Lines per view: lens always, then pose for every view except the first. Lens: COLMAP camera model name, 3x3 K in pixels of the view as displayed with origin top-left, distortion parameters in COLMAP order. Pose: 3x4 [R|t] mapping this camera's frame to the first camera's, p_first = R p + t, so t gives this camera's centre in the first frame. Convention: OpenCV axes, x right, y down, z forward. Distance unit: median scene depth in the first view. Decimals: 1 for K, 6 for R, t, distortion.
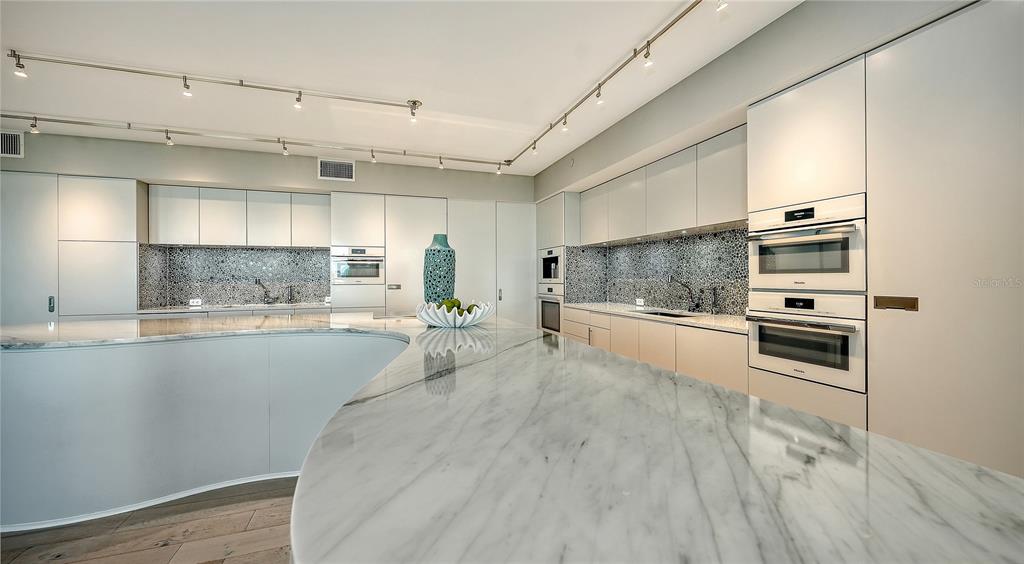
lens RADIAL K [[396.8, 0, 506.9], [0, 396.8, 276.1], [0, 0, 1]] dist [0.001228, 0.000173]
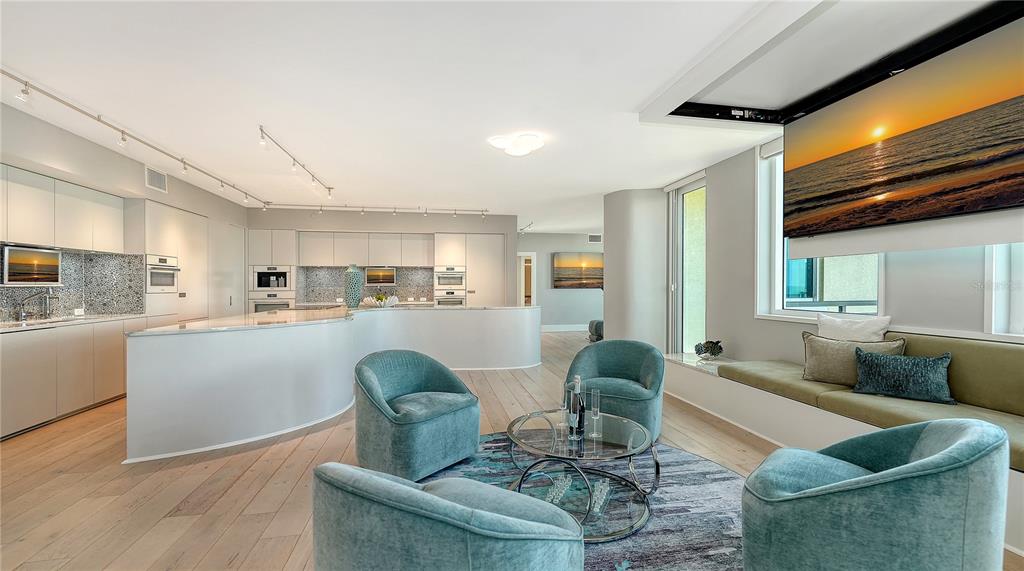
lens RADIAL K [[425.1, 0, 515.0], [0, 425.1, 285.4], [0, 0, 1]] dist [0.001069, 0.000285]
pose [[0.138206, 0.005581, 0.990388, -1.443462], [0.000871, 0.999983, -0.005757, 0.009644], [-0.990403, 0.001658, 0.138199, -0.063884]]
